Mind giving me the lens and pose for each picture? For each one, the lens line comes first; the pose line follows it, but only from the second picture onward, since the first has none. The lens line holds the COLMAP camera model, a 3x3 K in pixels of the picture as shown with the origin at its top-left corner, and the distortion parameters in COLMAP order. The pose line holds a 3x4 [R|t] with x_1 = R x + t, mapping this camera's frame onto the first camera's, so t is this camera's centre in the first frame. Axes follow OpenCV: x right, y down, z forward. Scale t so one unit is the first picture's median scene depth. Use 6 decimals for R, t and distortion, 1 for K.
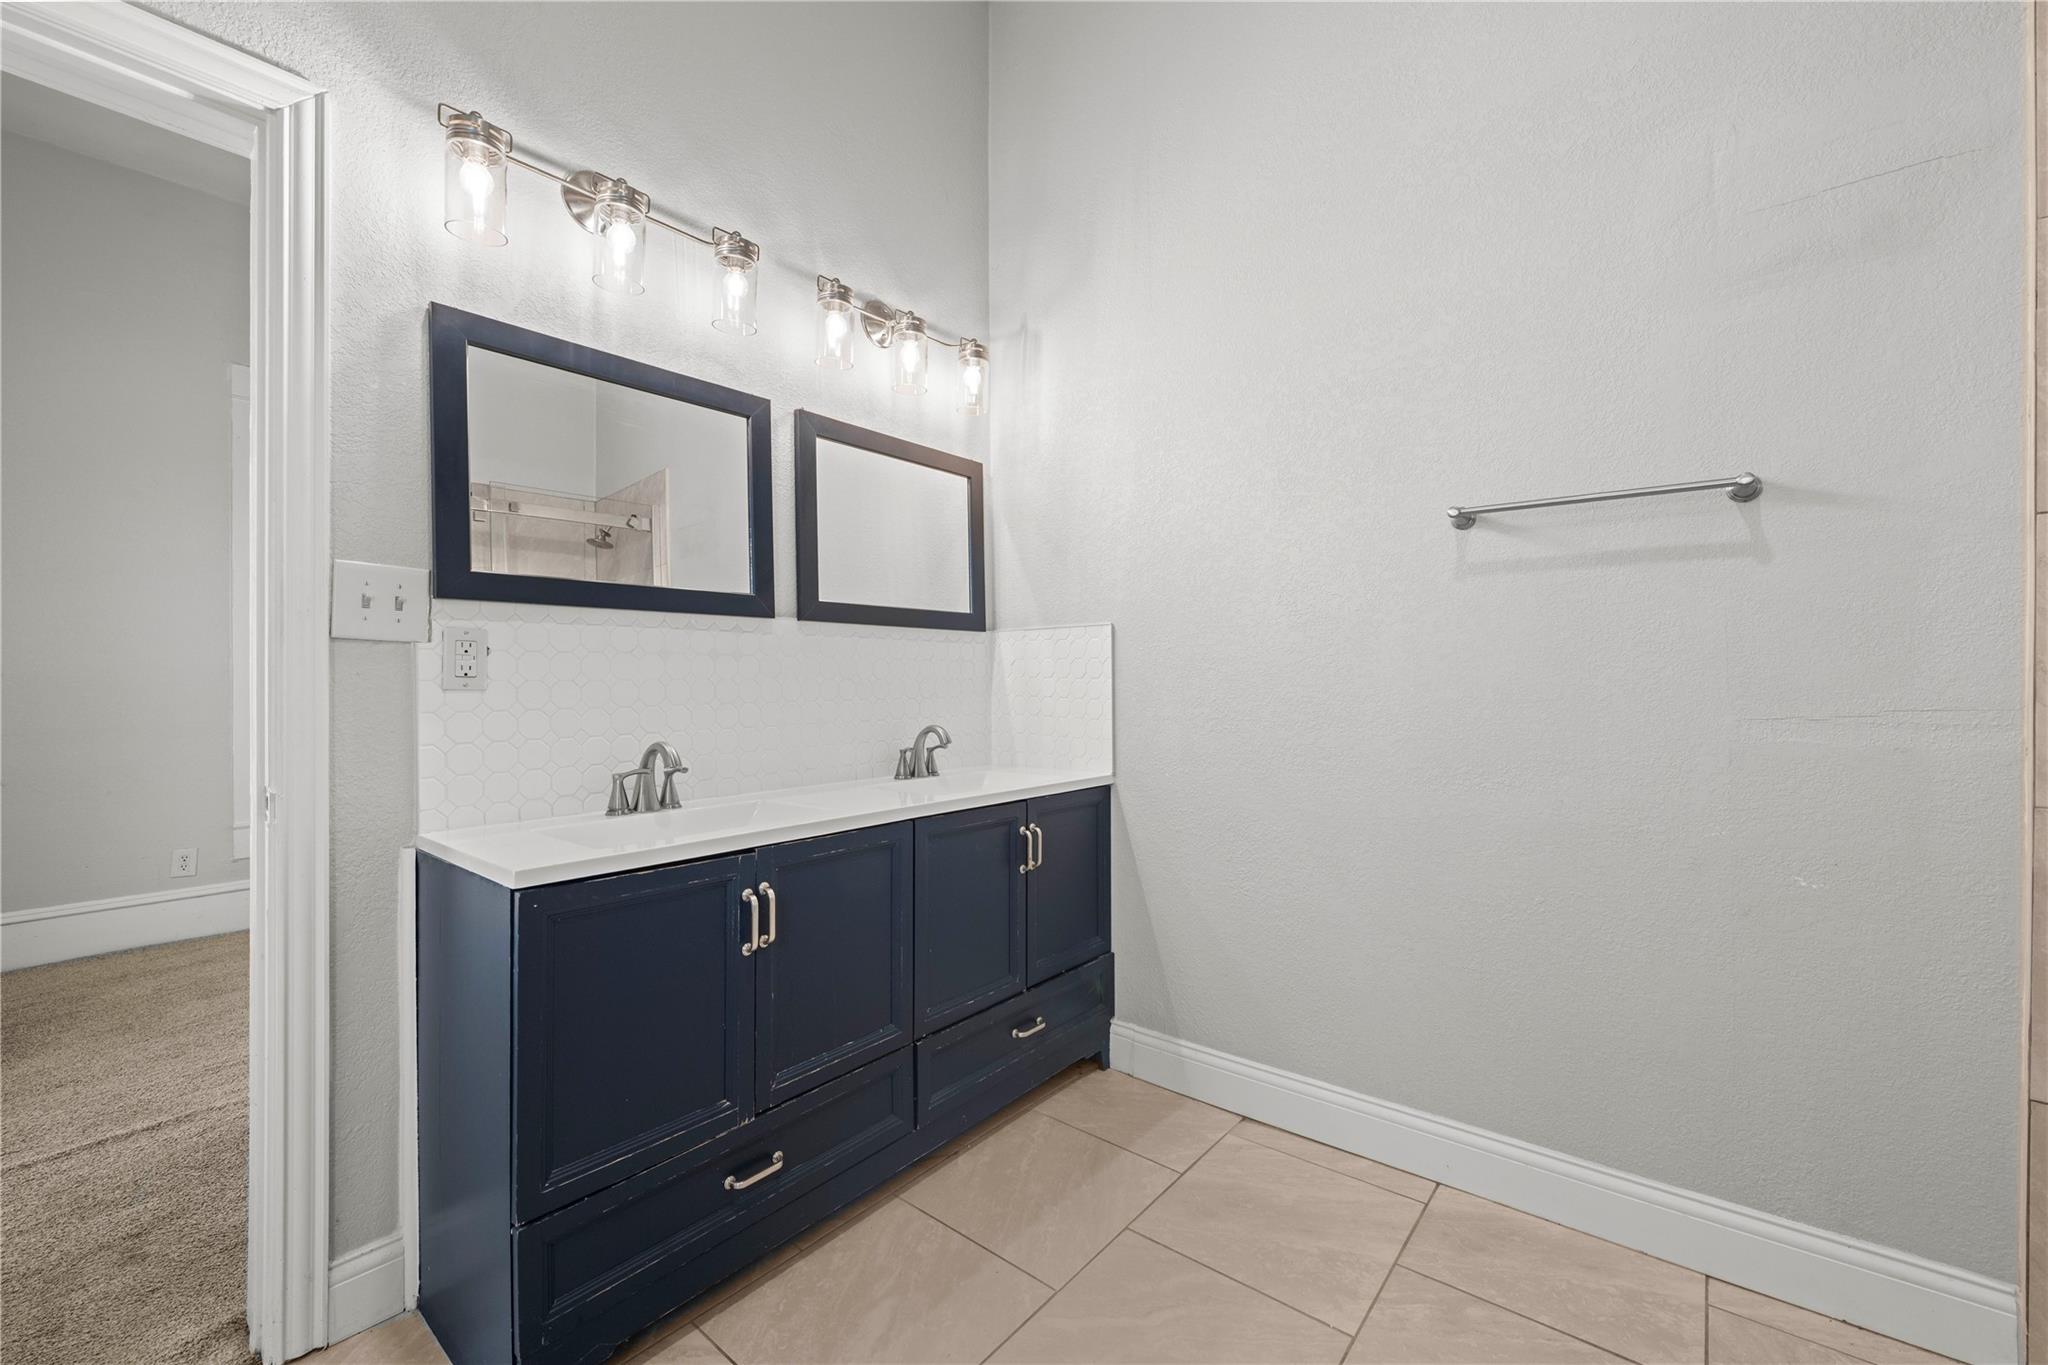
lens RADIAL K [[819.7, 0, 1026.3], [0, 819.7, 677.6], [0, 0, 1]] dist [-0.000500, 0.000038]
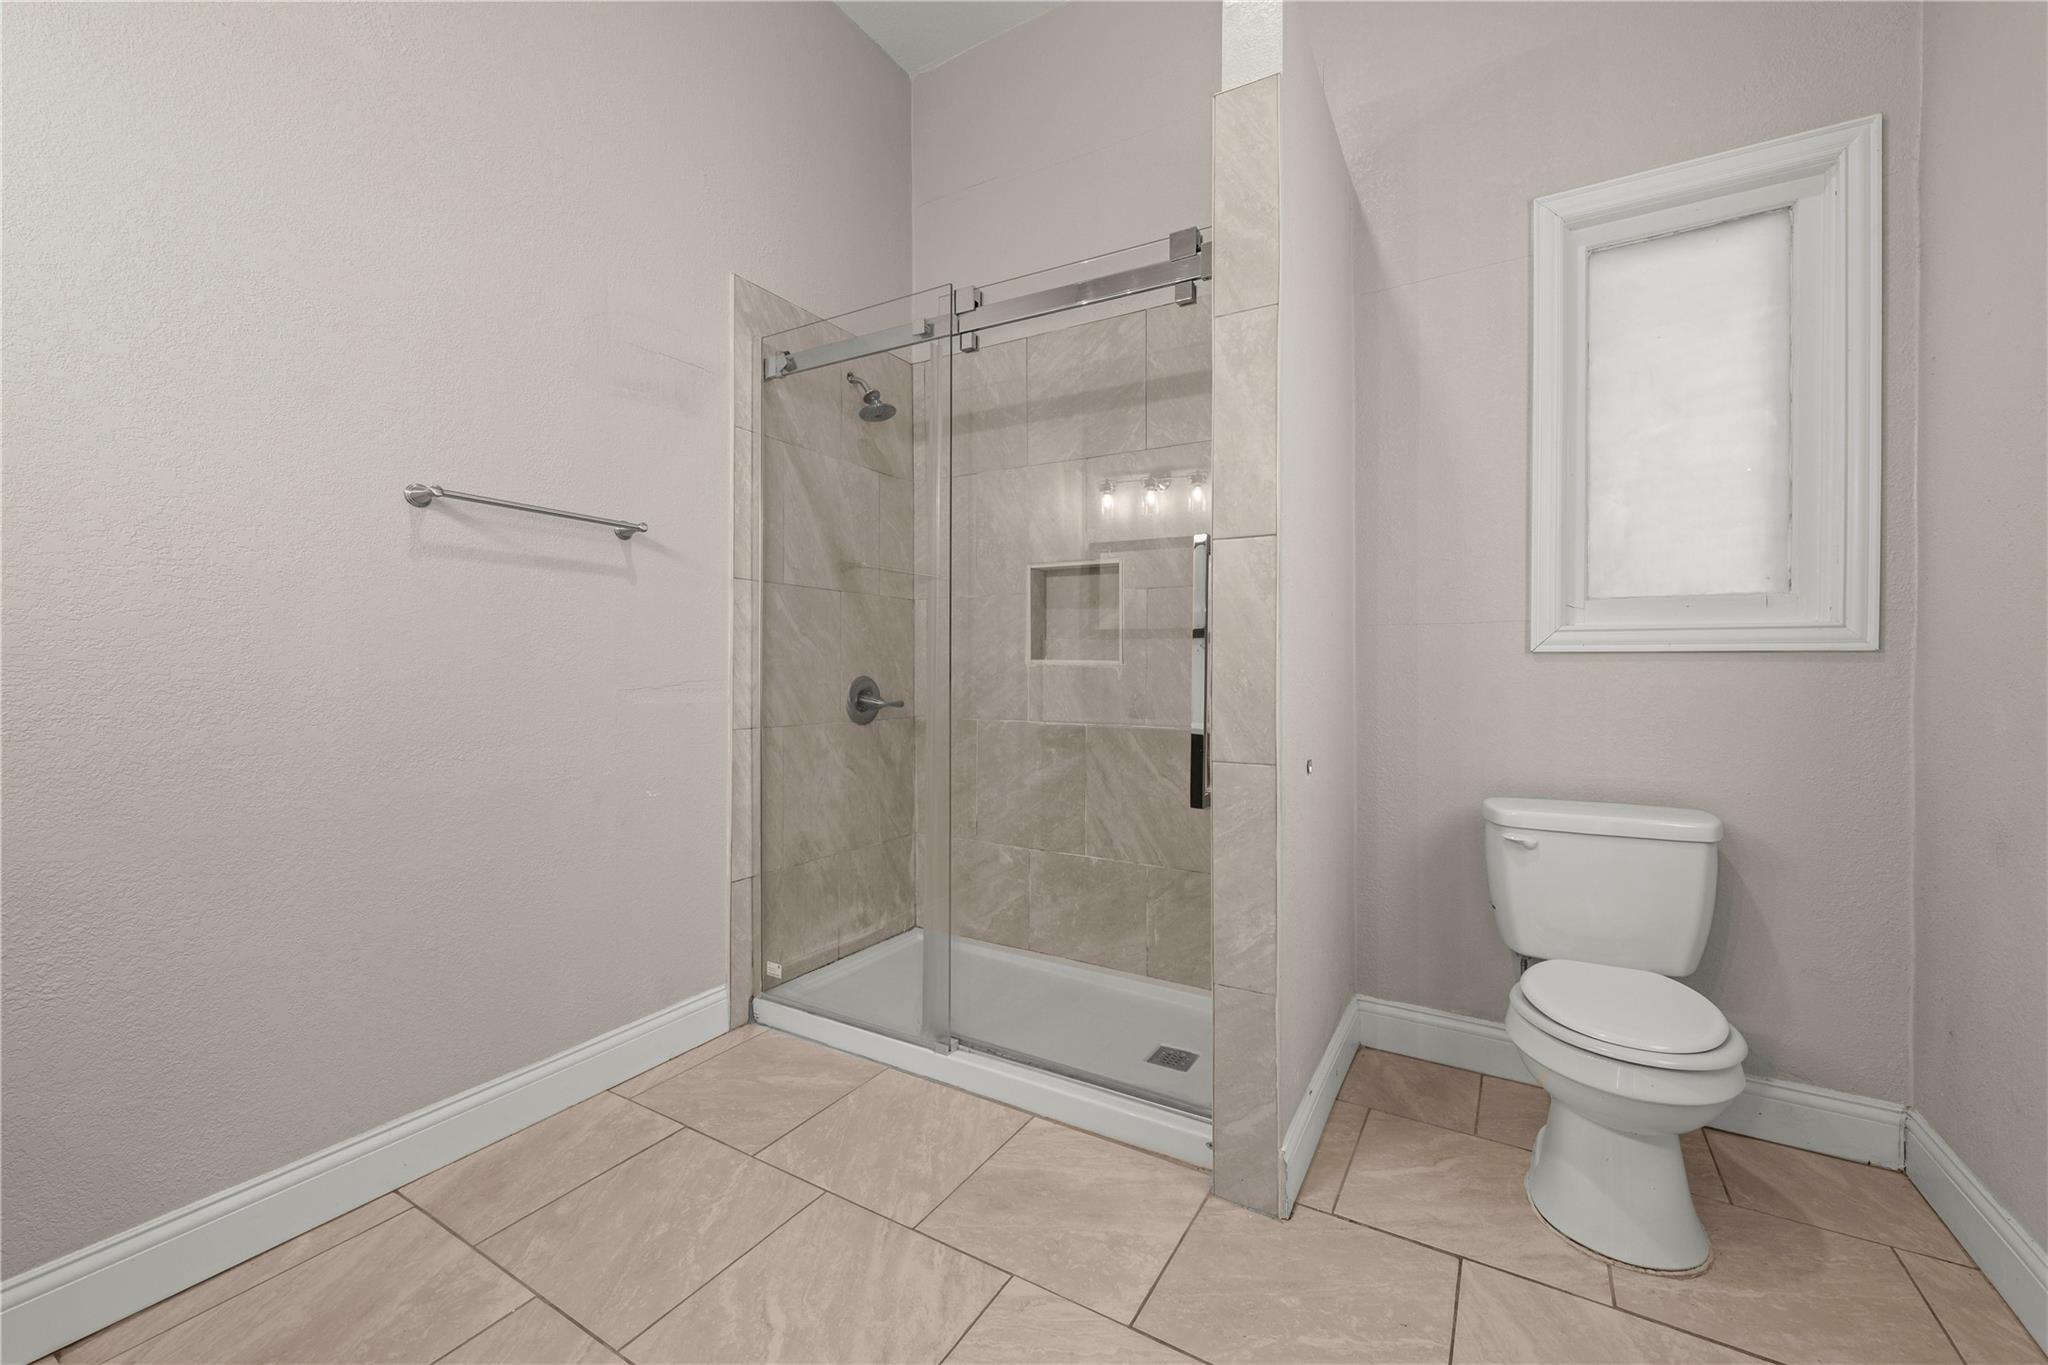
lens RADIAL K [[819.7, 0, 1026.3], [0, 819.7, 677.6], [0, 0, 1]] dist [-0.000500, 0.000038]
pose [[-0.151677, -0.002445, 0.988427, -0.619936], [-0.000988, 0.999997, 0.002322, 0.023990], [-0.988430, -0.000624, -0.151679, 0.482932]]
